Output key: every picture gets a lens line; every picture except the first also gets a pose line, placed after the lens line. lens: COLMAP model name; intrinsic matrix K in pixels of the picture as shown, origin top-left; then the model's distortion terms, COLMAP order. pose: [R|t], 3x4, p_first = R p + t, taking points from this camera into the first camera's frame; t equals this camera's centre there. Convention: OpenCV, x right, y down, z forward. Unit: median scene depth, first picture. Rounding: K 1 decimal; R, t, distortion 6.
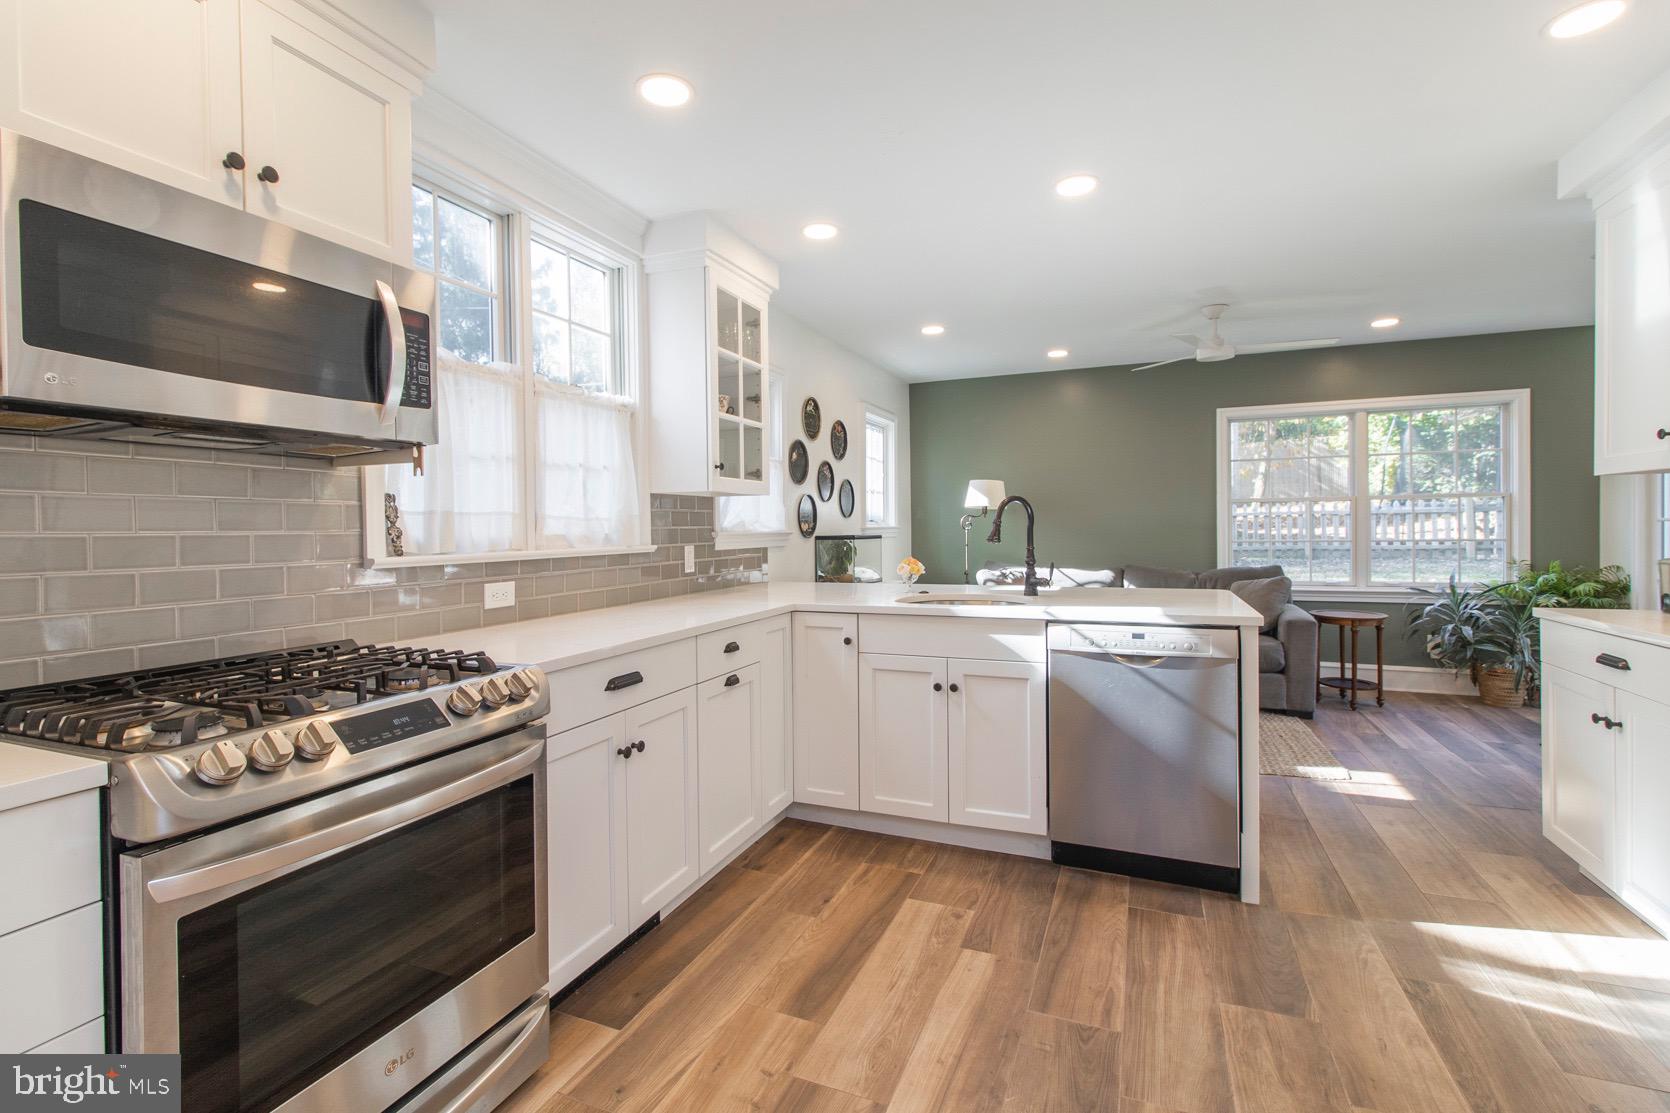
lens RADIAL K [[773.3, 0, 816.0], [0, 773.3, 531.7], [0, 0, 1]] dist [0.003548, 0.000323]
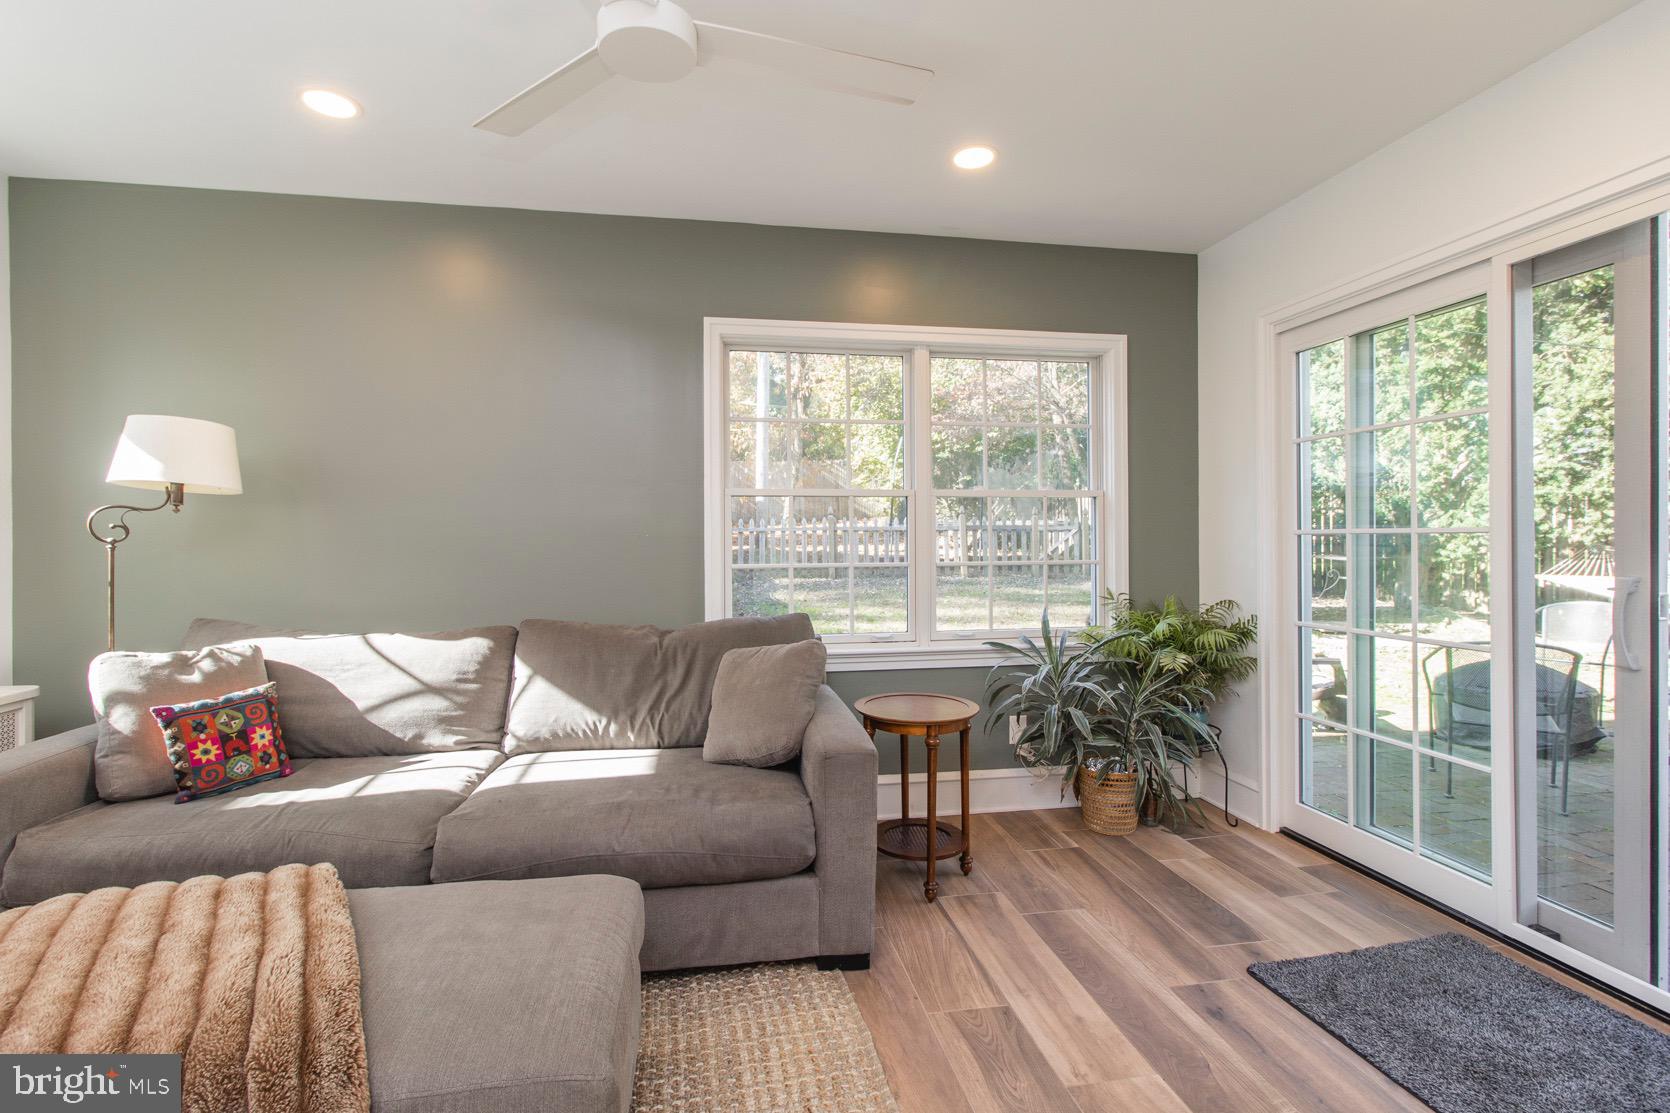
lens RADIAL K [[773.3, 0, 836.5], [0, 773.3, 547.3], [0, 0, 1]] dist [0.003548, 0.000323]
pose [[0.837244, 0.001466, 0.546828, 0.344986], [-0.000196, 0.999997, -0.002382, -0.000189], [-0.546830, 0.001887, 0.837242, 0.575398]]
